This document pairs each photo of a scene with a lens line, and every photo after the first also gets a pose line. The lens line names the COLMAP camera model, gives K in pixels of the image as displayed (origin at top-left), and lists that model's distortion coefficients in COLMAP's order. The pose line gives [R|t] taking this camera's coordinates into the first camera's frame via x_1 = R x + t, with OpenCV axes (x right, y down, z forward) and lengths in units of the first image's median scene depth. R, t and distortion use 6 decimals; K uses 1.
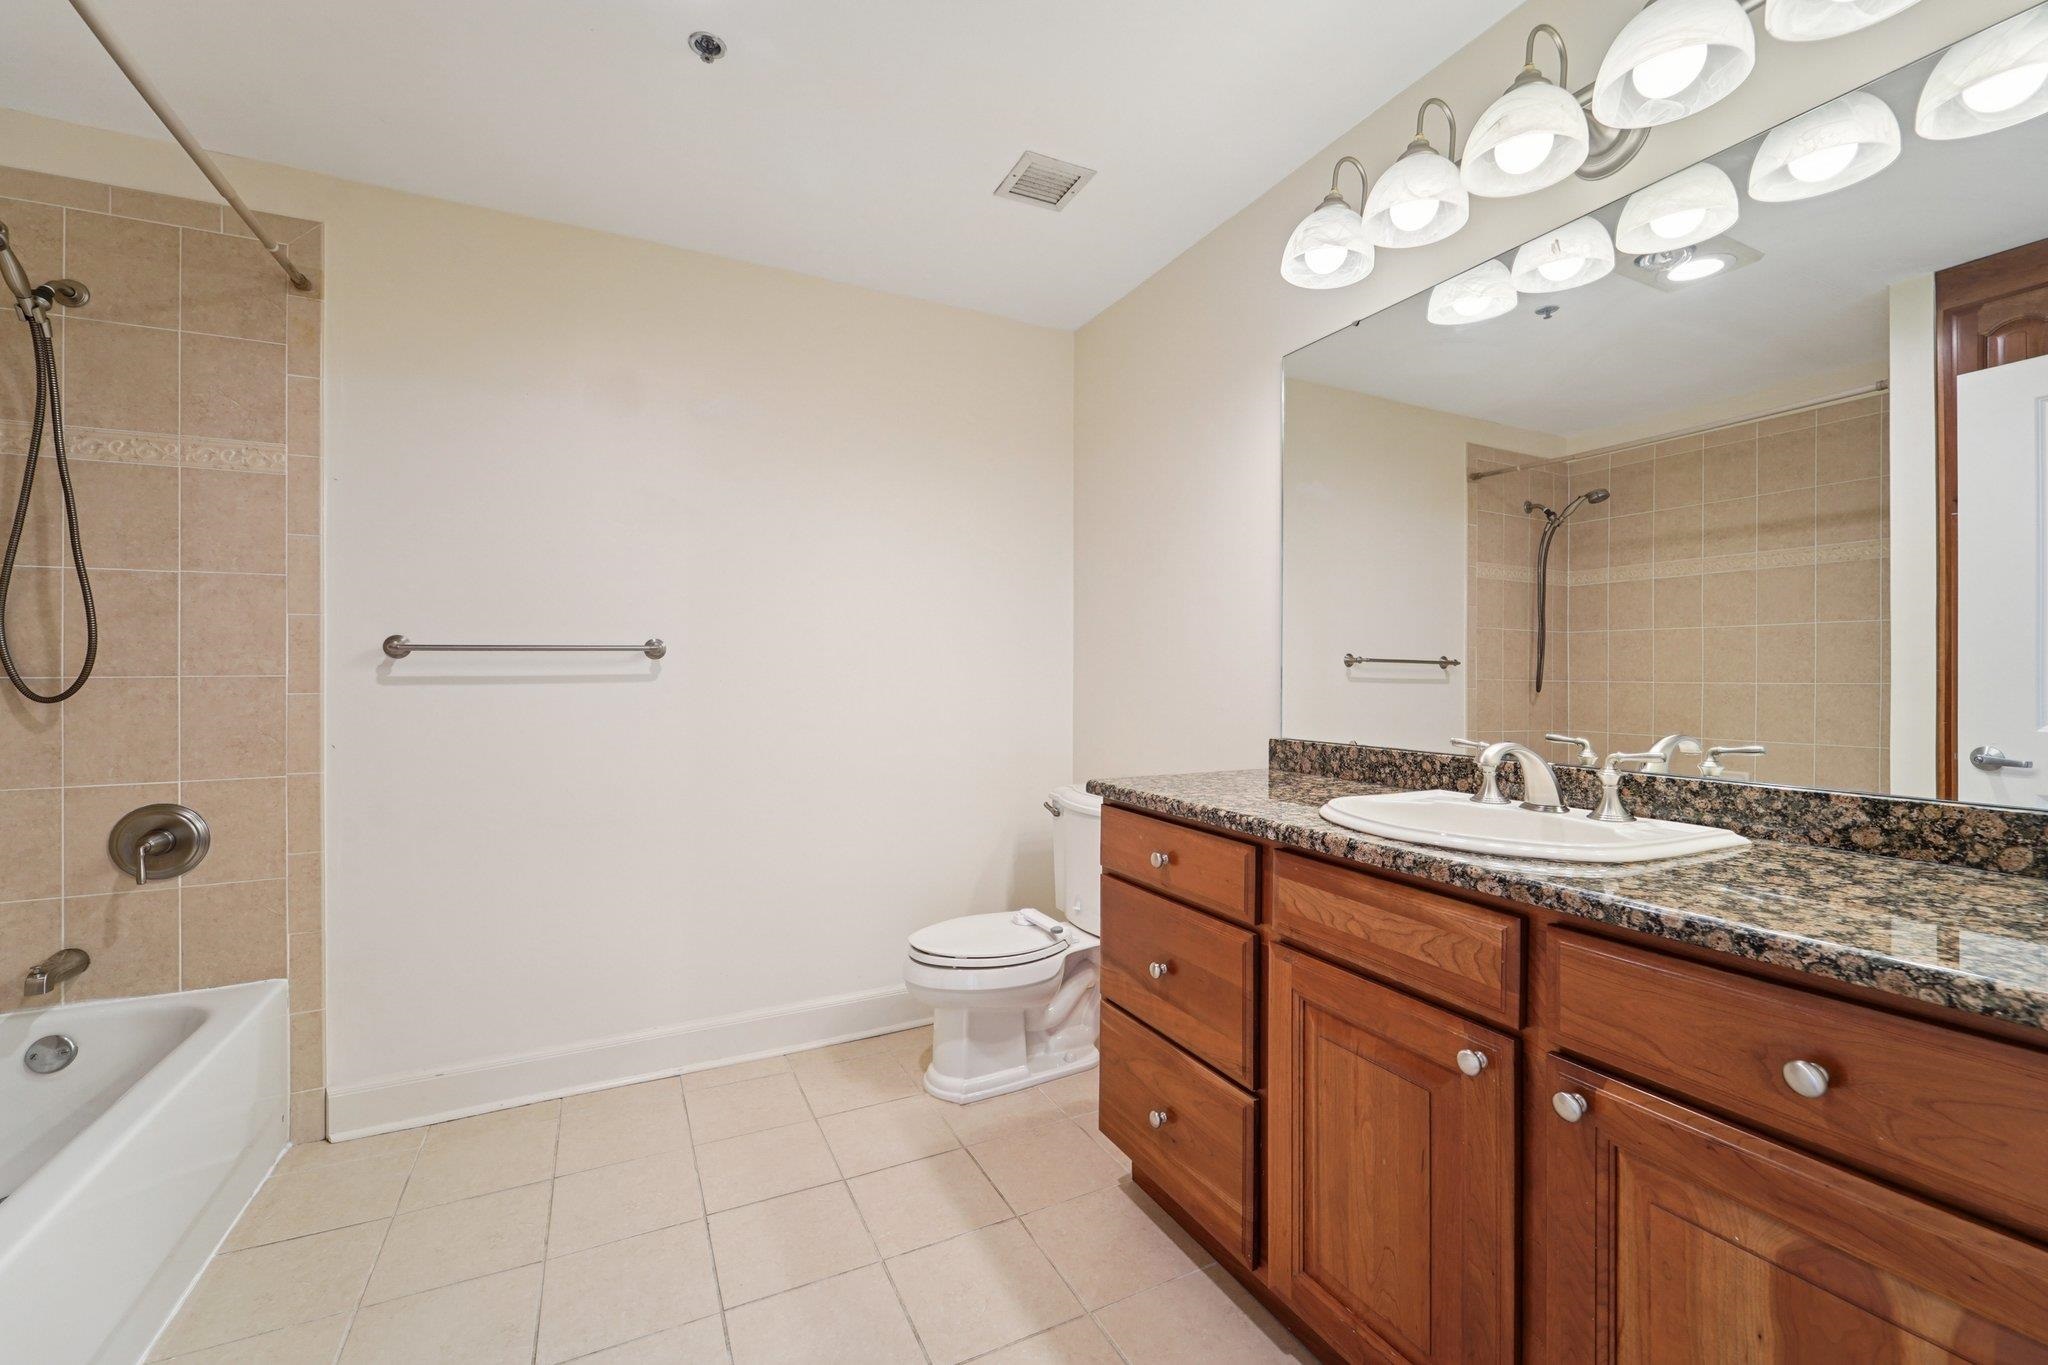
lens RADIAL K [[844.0, 0, 1009.3], [0, 844.0, 674.4], [0, 0, 1]] dist [0.001018, -0.000126]
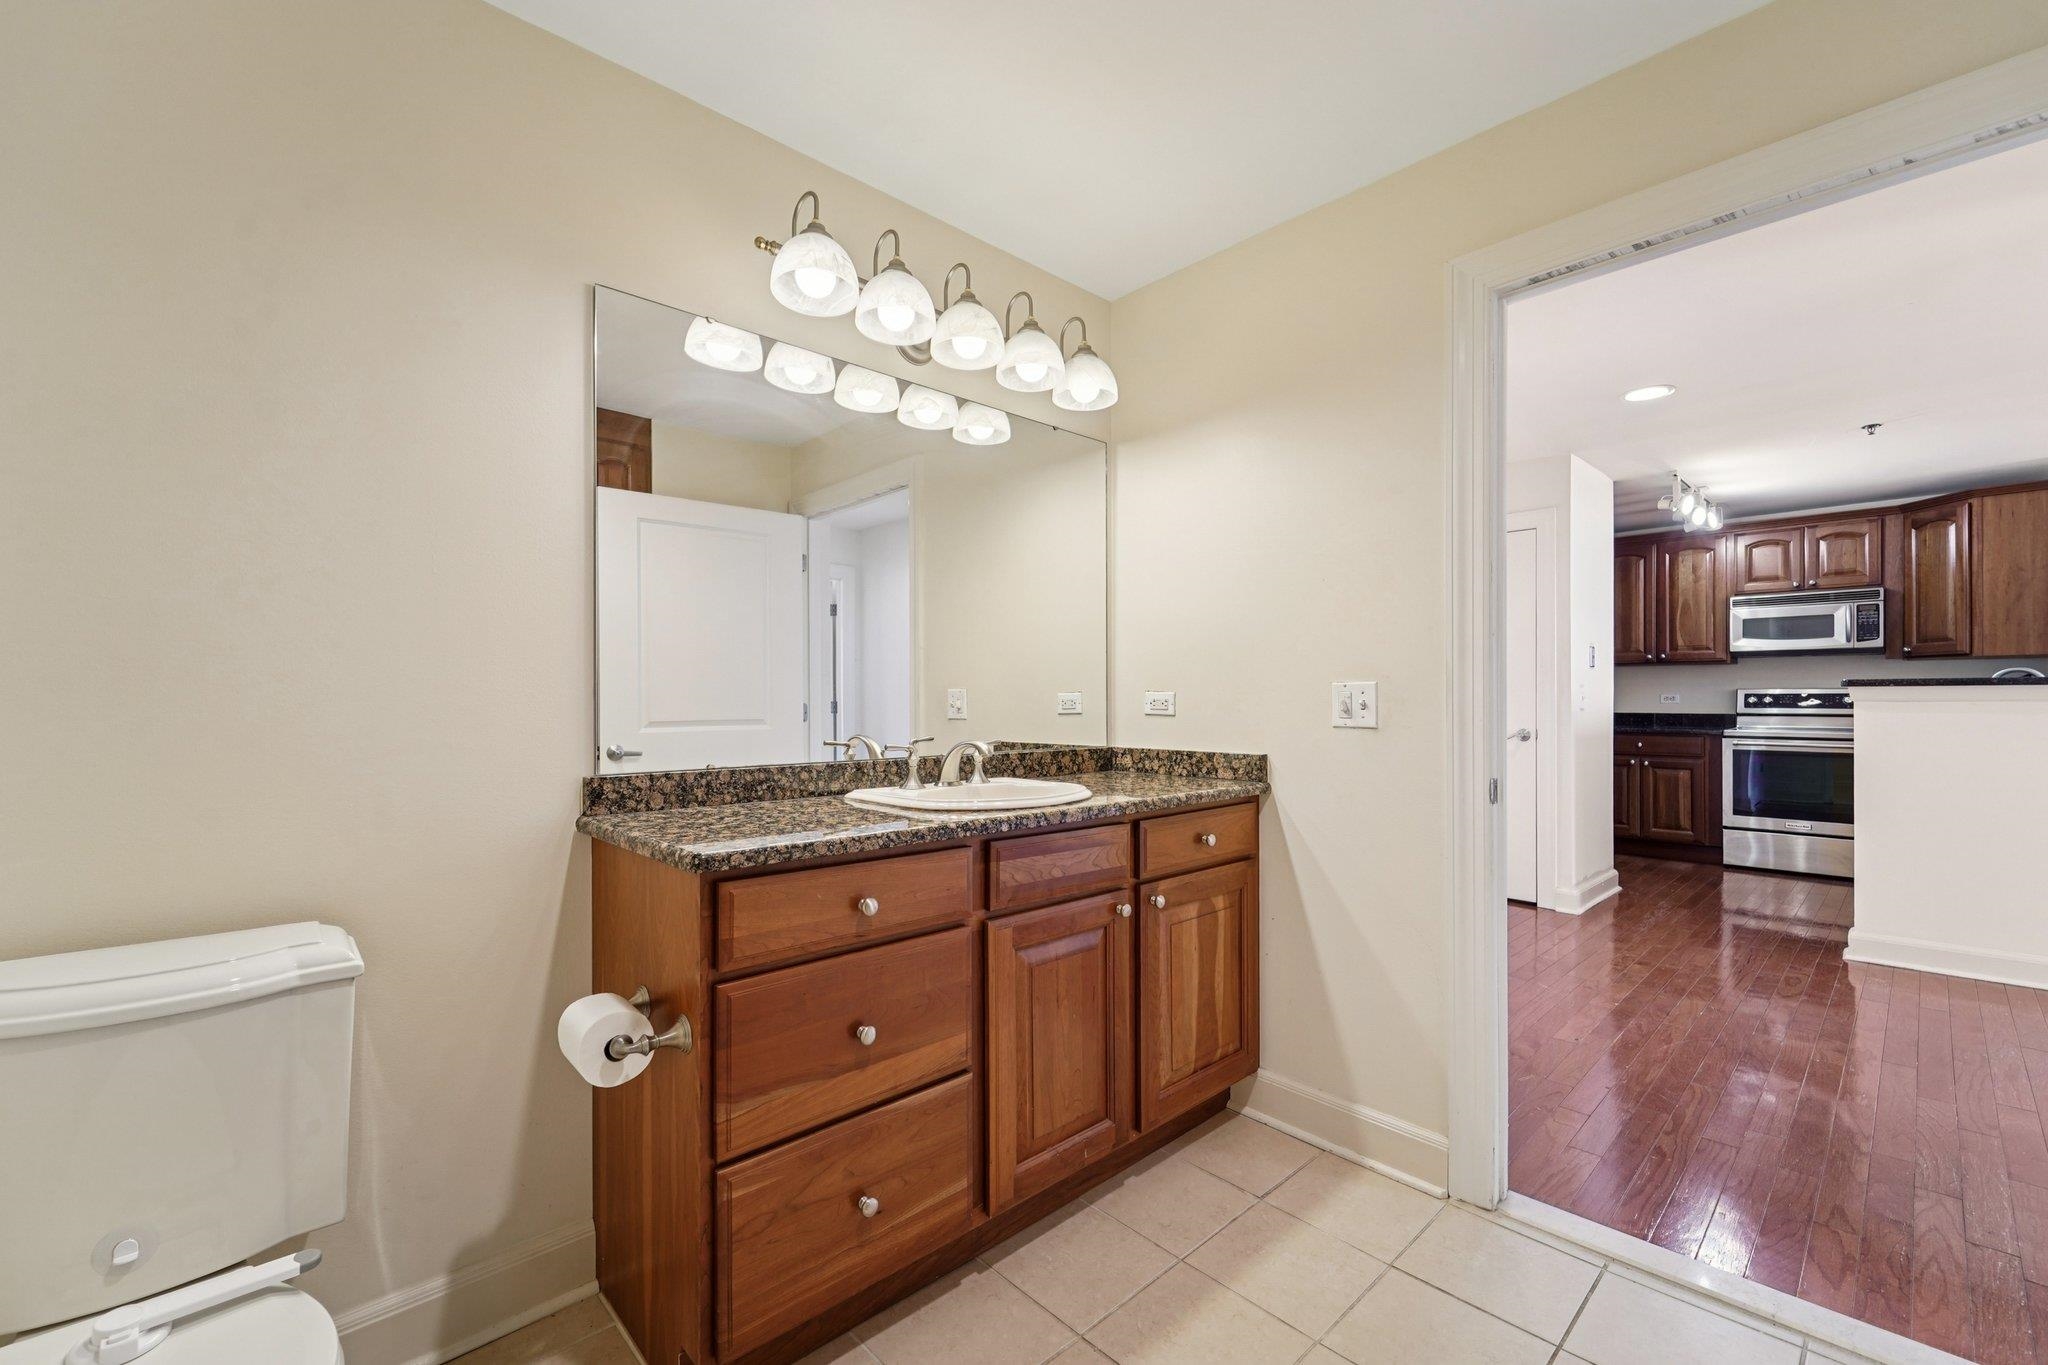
lens RADIAL K [[844.0, 0, 1007.3], [0, 844.0, 697.7], [0, 0, 1]] dist [0.001018, -0.000126]
pose [[-0.288524, 0.000845, 0.957472, -0.701767], [0.000334, 1.000000, -0.000782, 0.005439], [-0.957473, 0.000094, -0.288524, 1.123939]]
